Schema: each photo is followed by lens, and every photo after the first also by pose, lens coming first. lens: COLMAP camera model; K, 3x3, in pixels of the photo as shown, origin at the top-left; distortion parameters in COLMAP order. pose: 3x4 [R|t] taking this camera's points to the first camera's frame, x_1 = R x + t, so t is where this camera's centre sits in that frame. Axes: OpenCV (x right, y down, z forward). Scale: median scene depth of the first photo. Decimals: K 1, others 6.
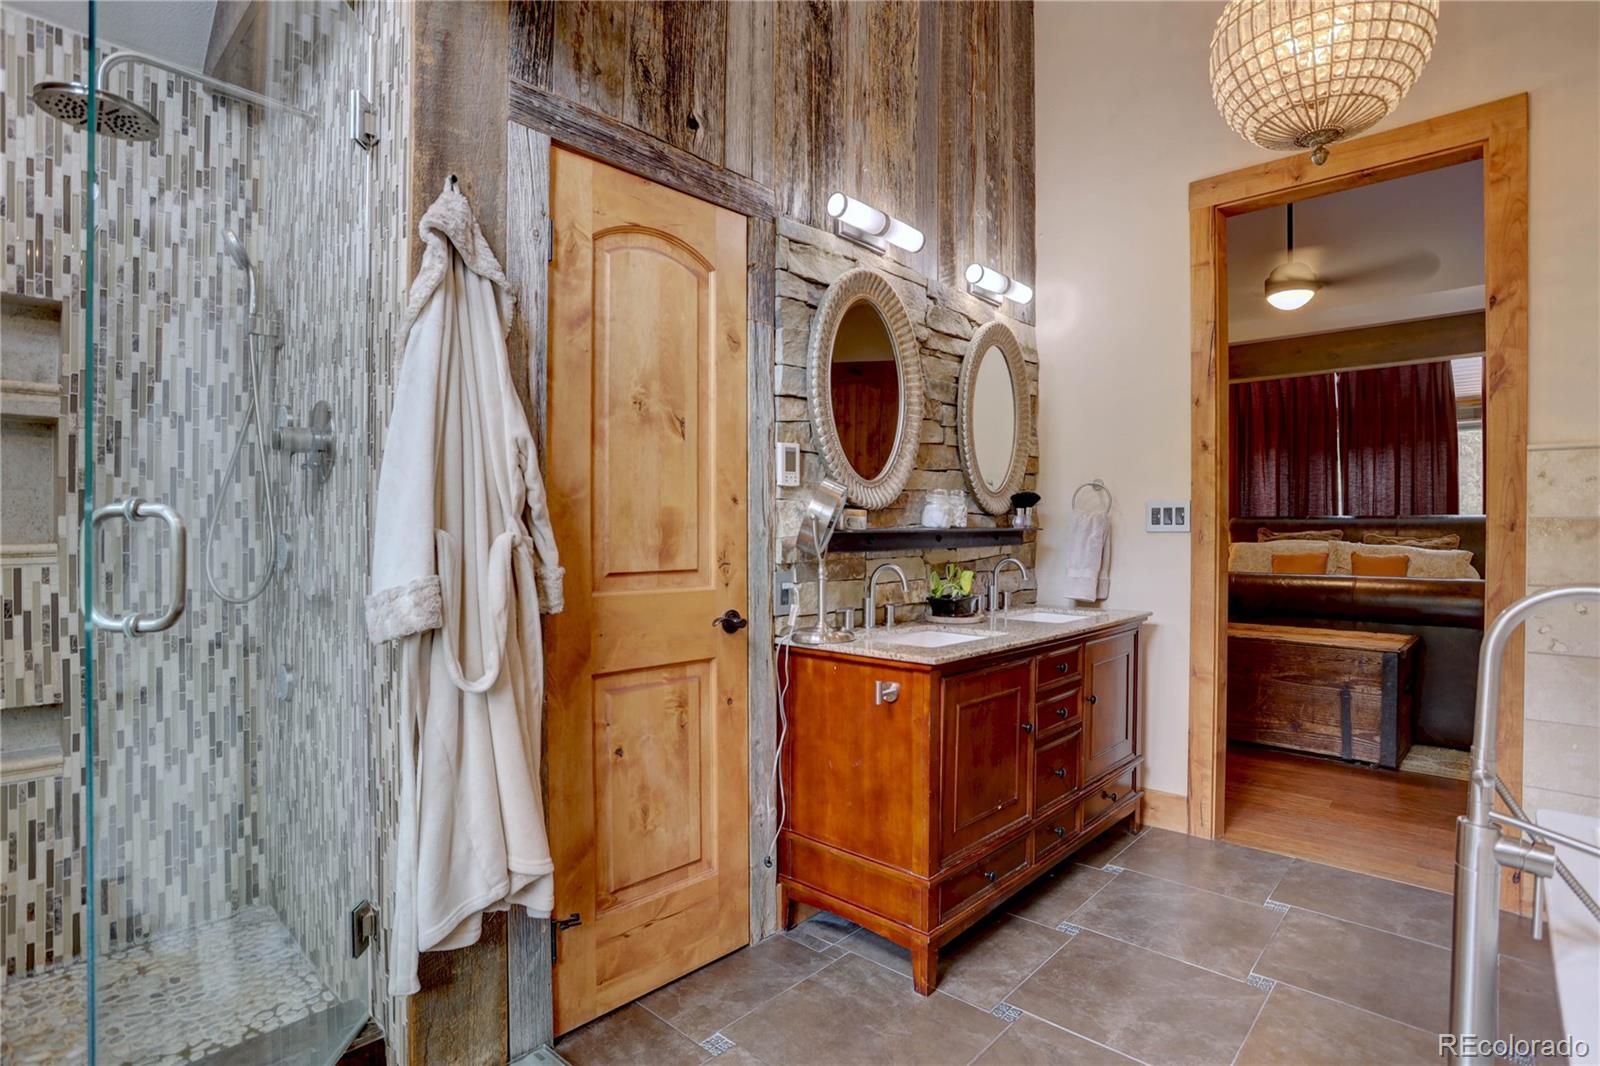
lens RADIAL K [[814.8, 0, 797.9], [0, 814.8, 535.7], [0, 0, 1]] dist [-0.022648, 0.000735]
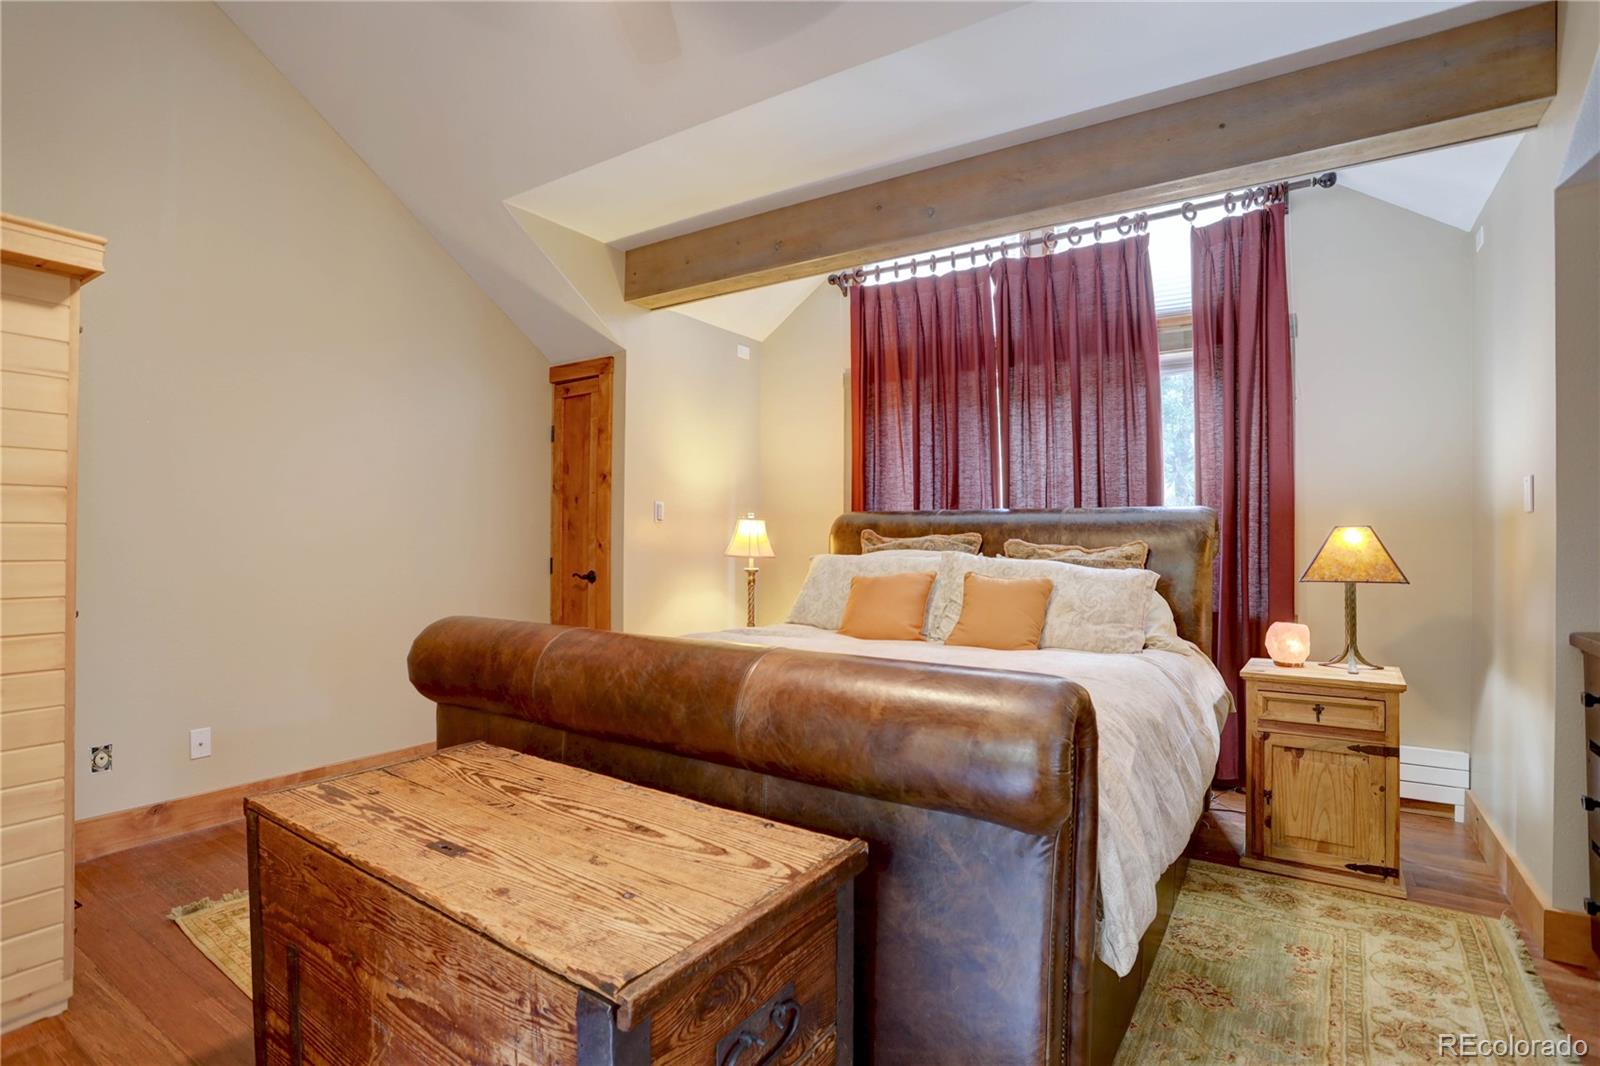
lens RADIAL K [[814.8, 0, 802.6], [0, 814.8, 529.6], [0, 0, 1]] dist [-0.022648, 0.000735]
pose [[0.988168, -0.001826, 0.153362, 0.451274], [0.003650, 0.999926, -0.011614, -0.003233], [-0.153329, 0.012036, 0.988102, 0.427723]]
